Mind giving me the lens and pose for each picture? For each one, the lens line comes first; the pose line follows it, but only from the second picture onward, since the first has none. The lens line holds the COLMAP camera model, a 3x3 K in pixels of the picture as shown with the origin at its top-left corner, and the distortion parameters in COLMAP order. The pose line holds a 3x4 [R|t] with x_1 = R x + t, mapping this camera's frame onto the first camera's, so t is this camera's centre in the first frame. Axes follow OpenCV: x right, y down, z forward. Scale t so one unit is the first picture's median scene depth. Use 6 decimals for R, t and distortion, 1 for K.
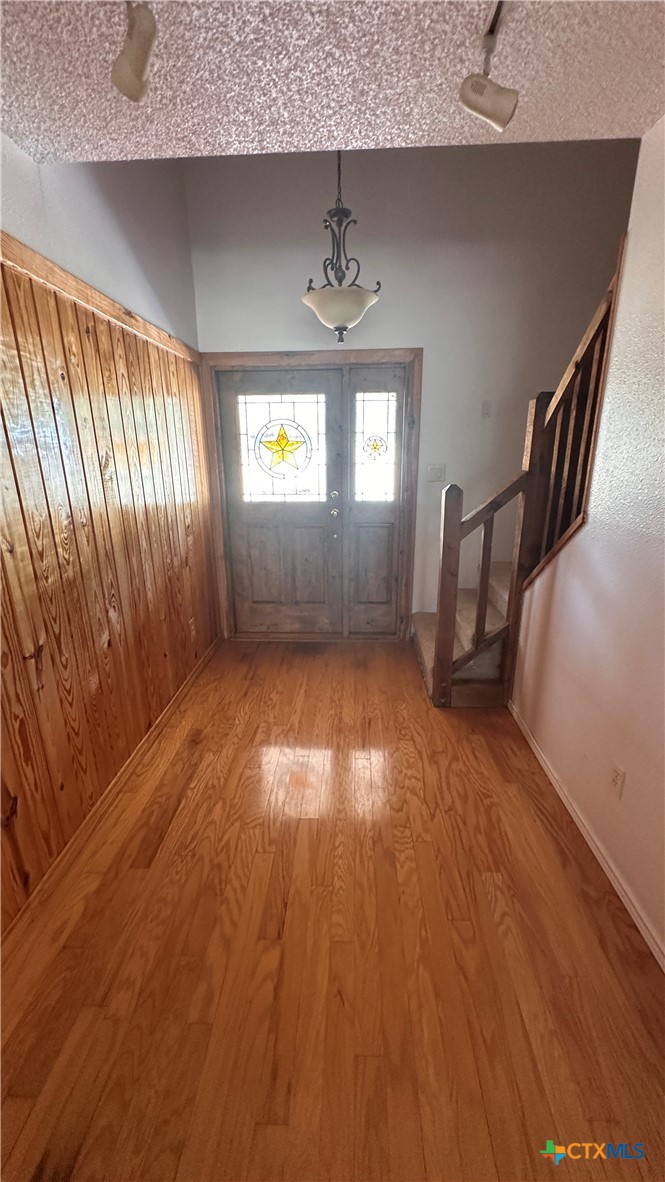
lens RADIAL K [[469.8, 0, 332.7], [0, 469.8, 592.4], [0, 0, 1]] dist [-0.001002, 0.000084]
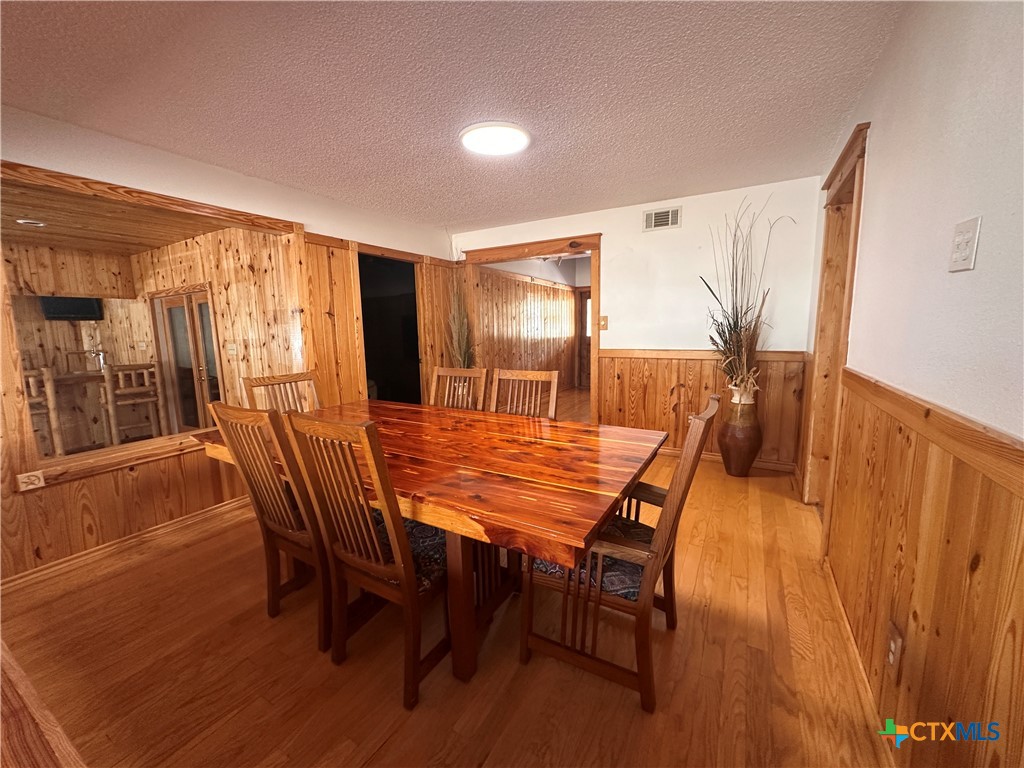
lens RADIAL K [[409.0, 0, 511.9], [0, 409.0, 383.0], [0, 0, 1]] dist [-0.000192, 0.000115]
pose [[0.882747, 0.062964, -0.465611, 0.772604], [-0.131702, 0.984411, -0.116572, 0.582046], [0.451012, 0.164226, 0.877279, -1.759543]]
